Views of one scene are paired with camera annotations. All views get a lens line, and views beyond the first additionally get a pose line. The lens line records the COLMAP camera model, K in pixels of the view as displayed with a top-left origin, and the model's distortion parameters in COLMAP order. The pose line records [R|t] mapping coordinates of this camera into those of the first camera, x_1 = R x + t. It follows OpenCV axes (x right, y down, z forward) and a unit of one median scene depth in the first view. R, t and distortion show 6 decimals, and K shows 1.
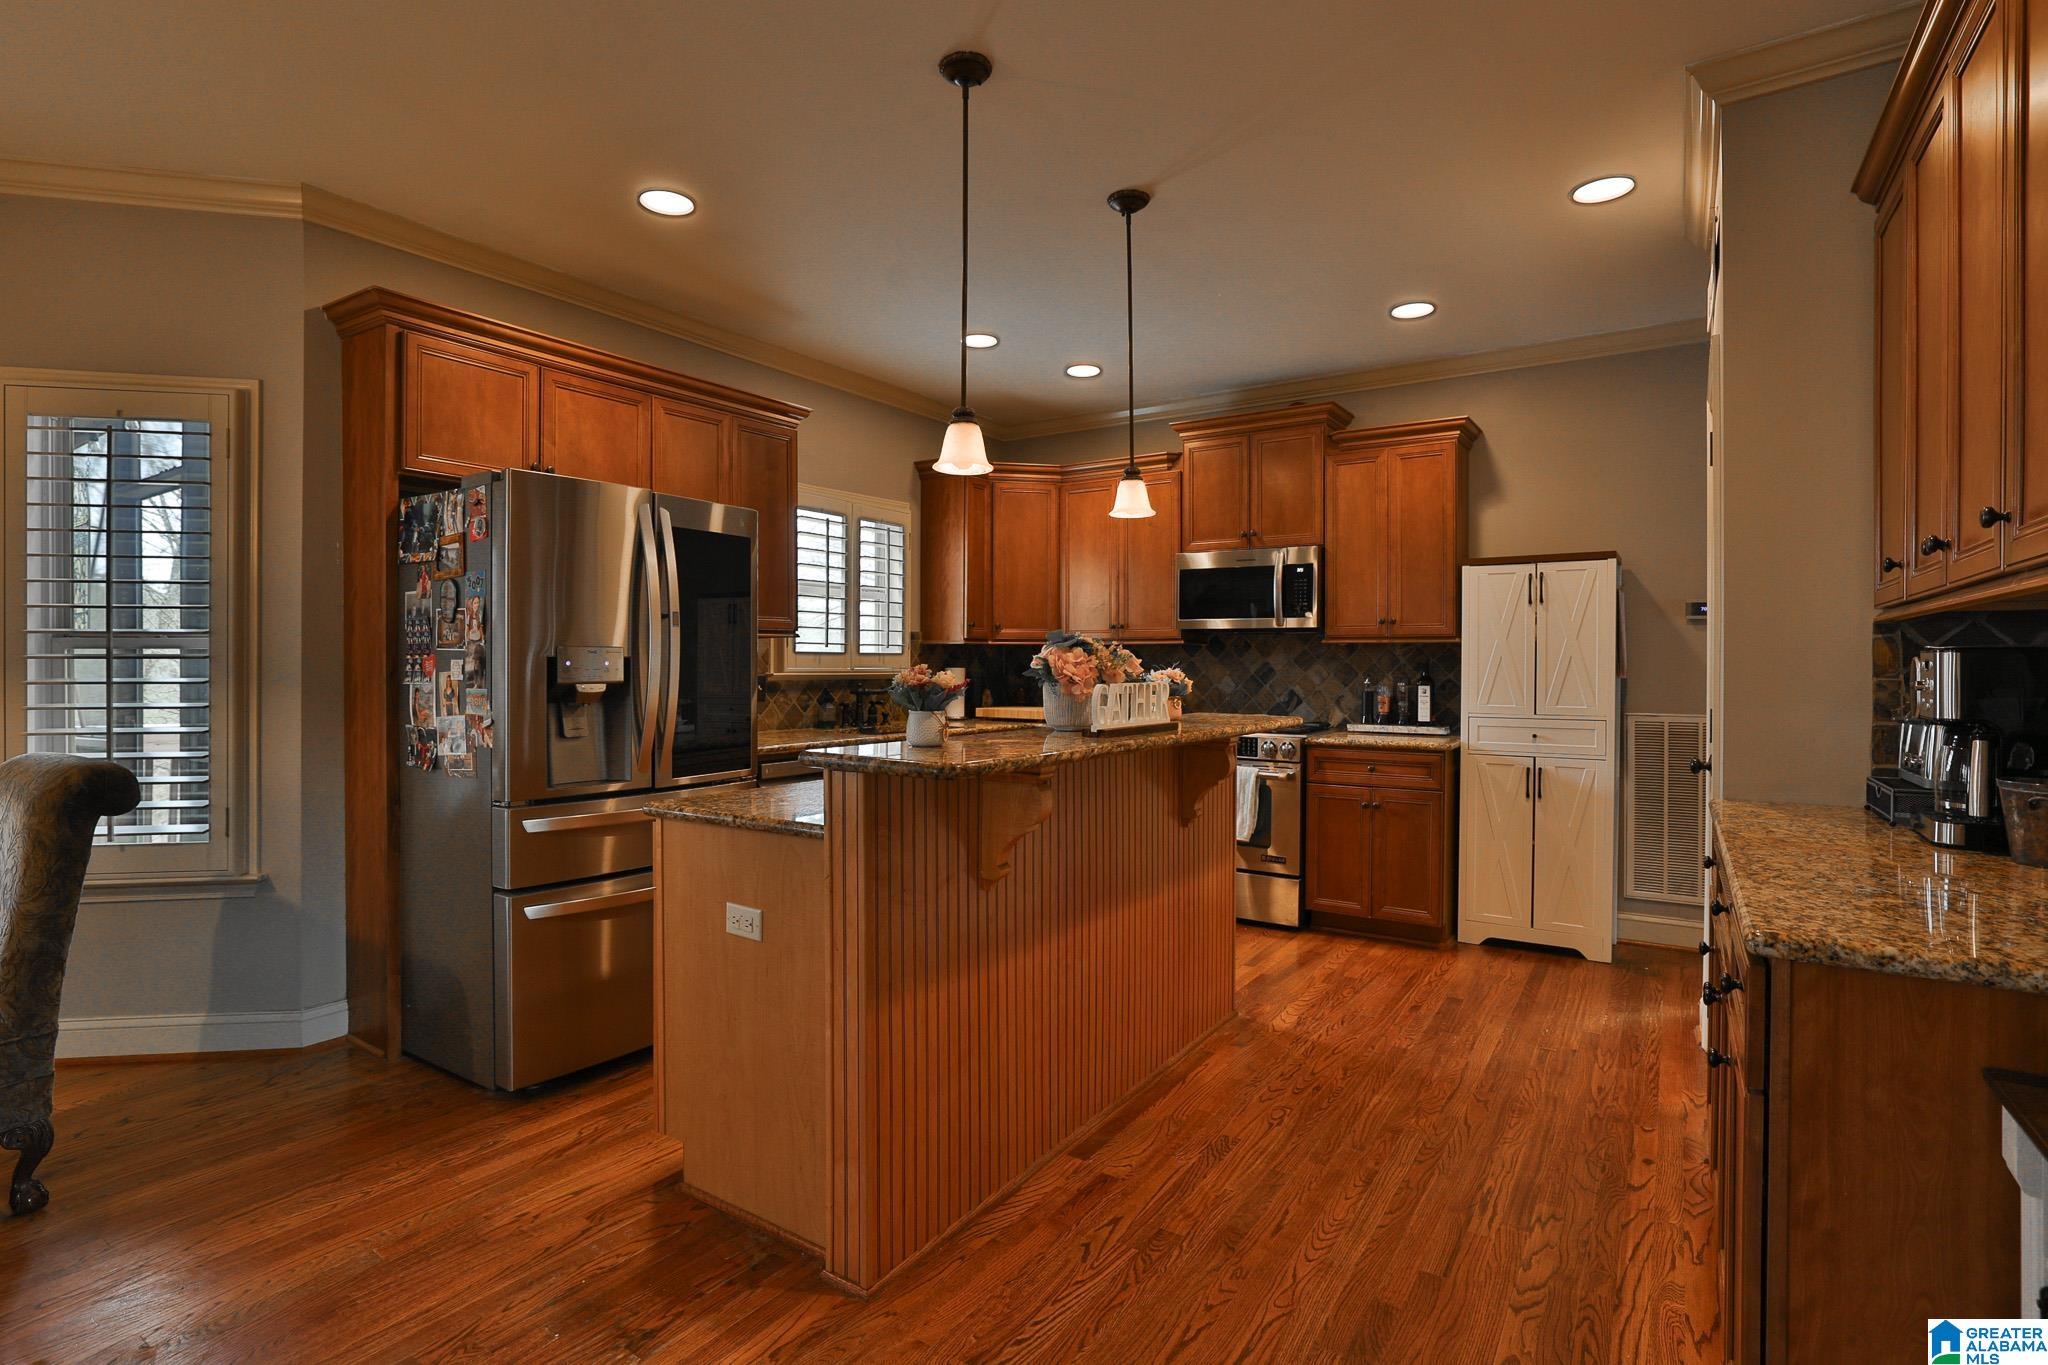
lens RADIAL K [[979.1, 0, 1027.2], [0, 979.1, 668.4], [0, 0, 1]] dist [-0.029676, -0.000344]
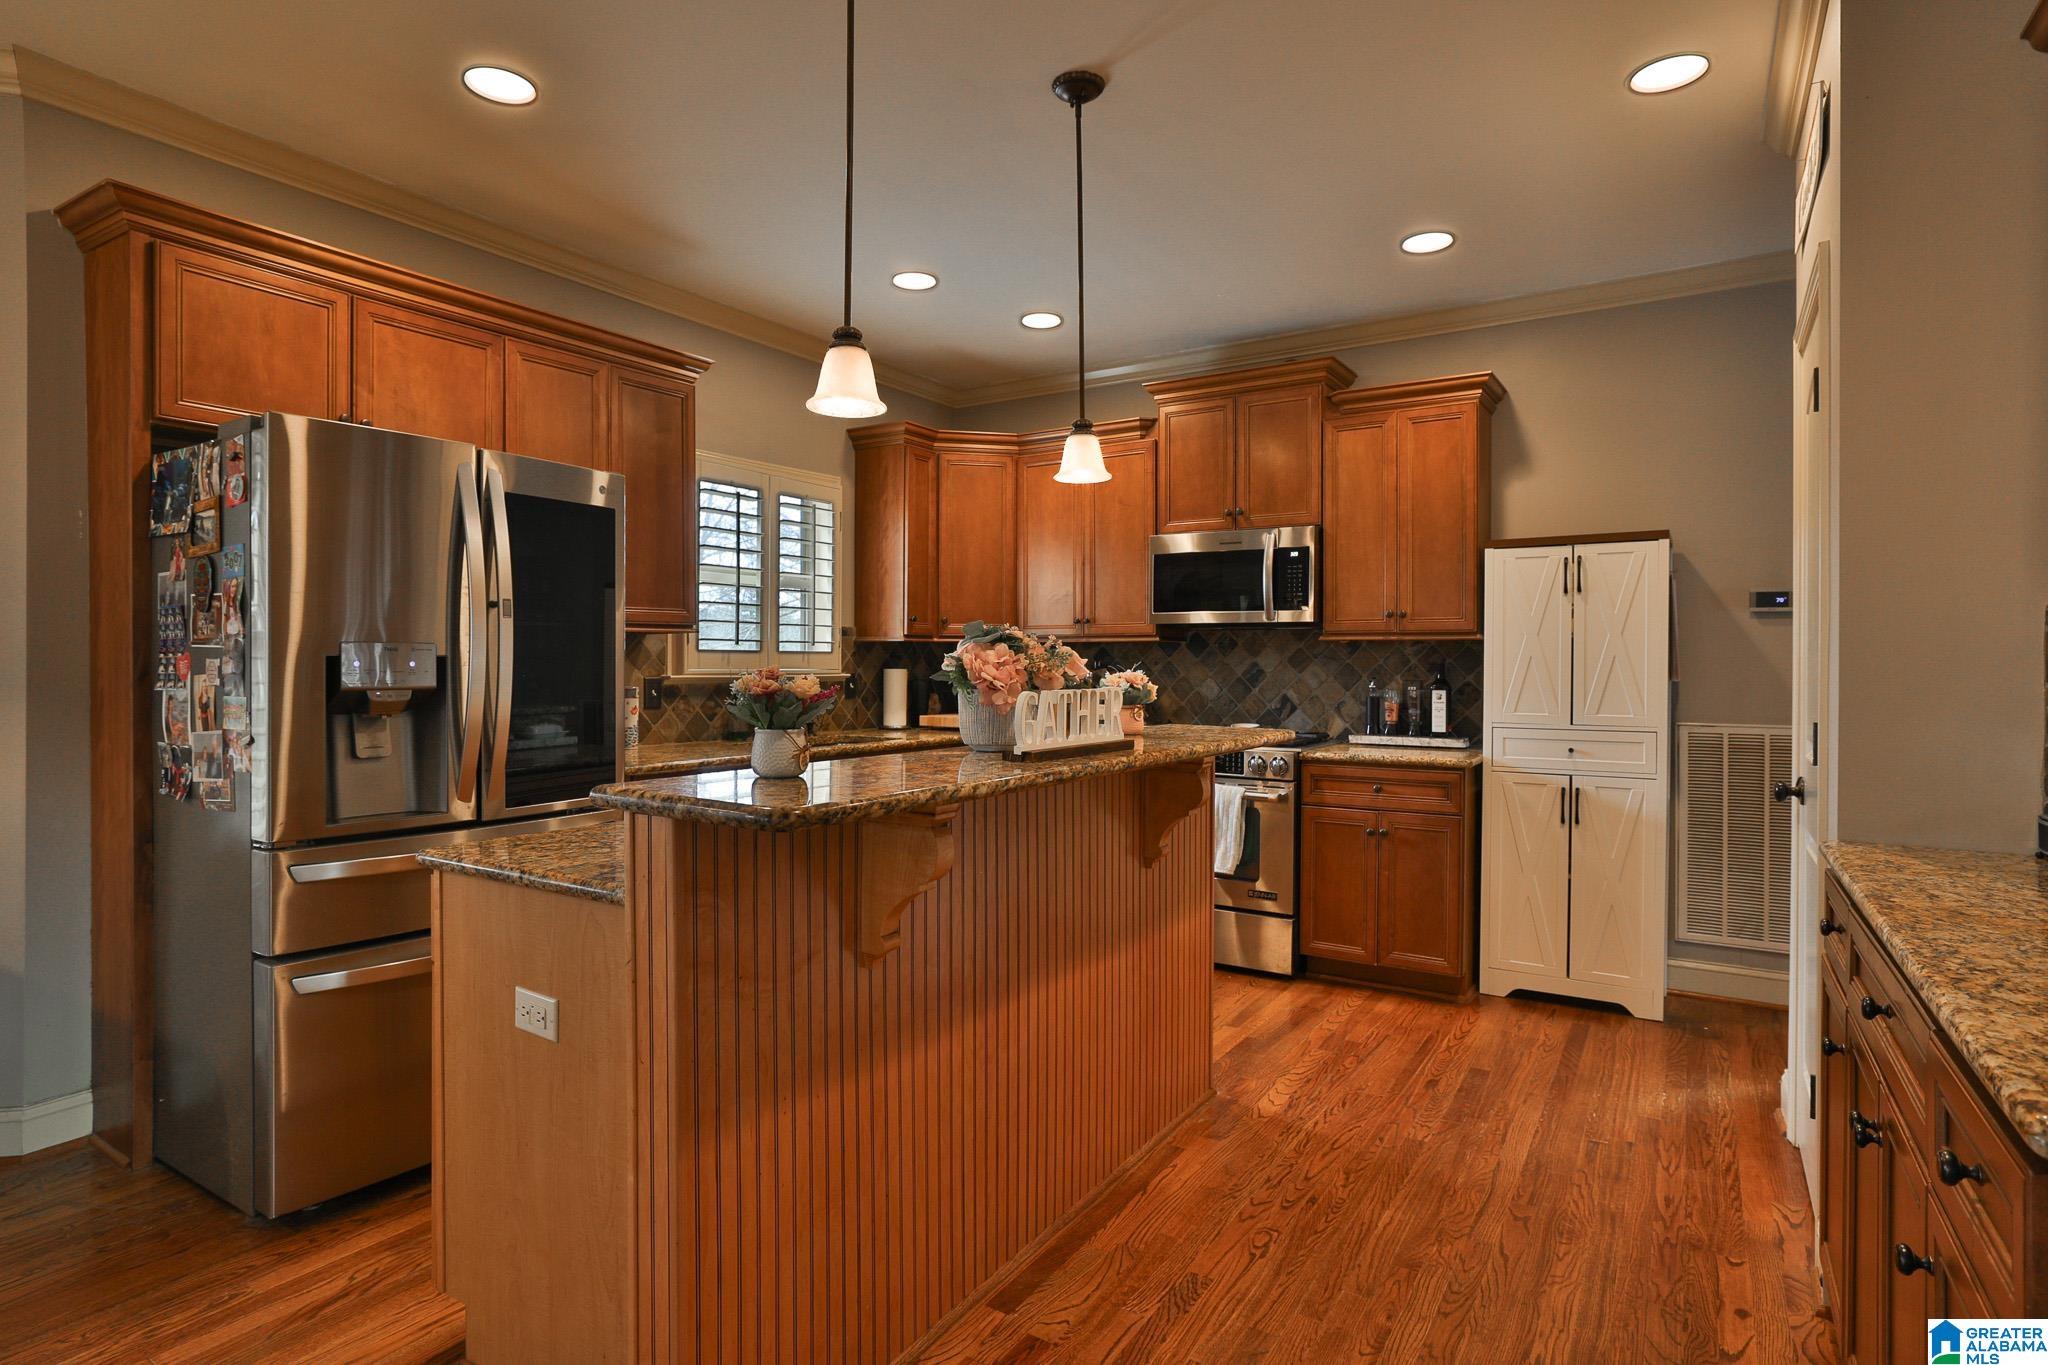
lens RADIAL K [[1050.7, 0, 1025.5], [0, 1050.7, 670.1], [0, 0, 1]] dist [-0.025388, 0.007221]
pose [[0.999839, -0.000019, 0.017963, 0.030800], [0.000004, 1.000000, 0.000829, -0.000580], [-0.017963, -0.000829, 0.999838, 0.095654]]
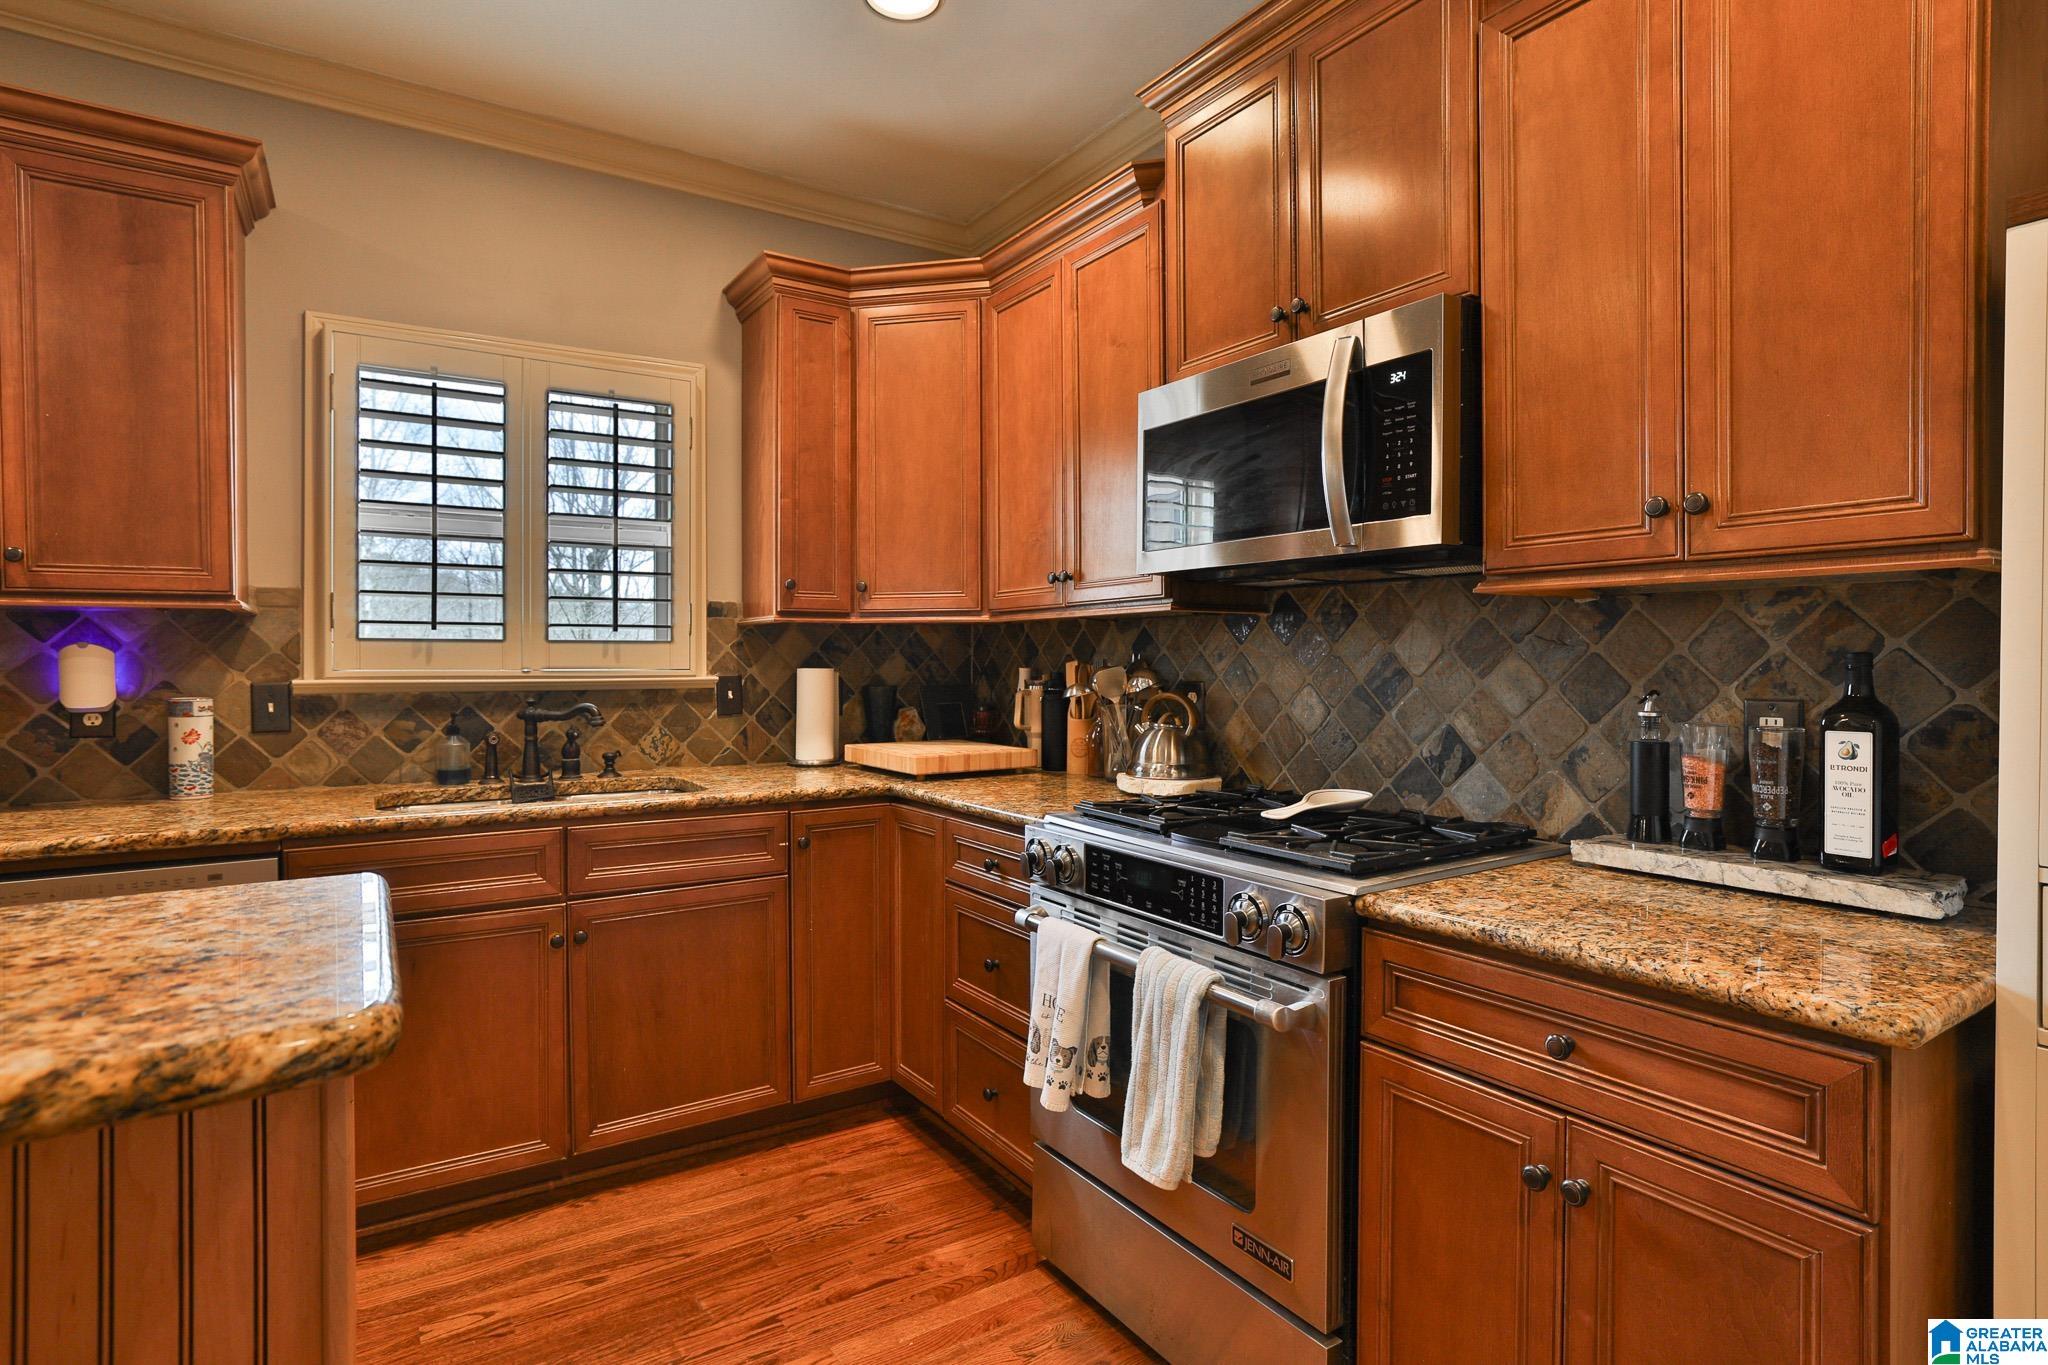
lens RADIAL K [[1050.7, 0, 986.4], [0, 1050.7, 671.6], [0, 0, 1]] dist [-0.025388, 0.007221]
pose [[0.919123, 0.000044, -0.393971, 0.309590], [0.001918, 0.999988, 0.004585, -0.001594], [0.393967, -0.004970, 0.919111, 0.653116]]
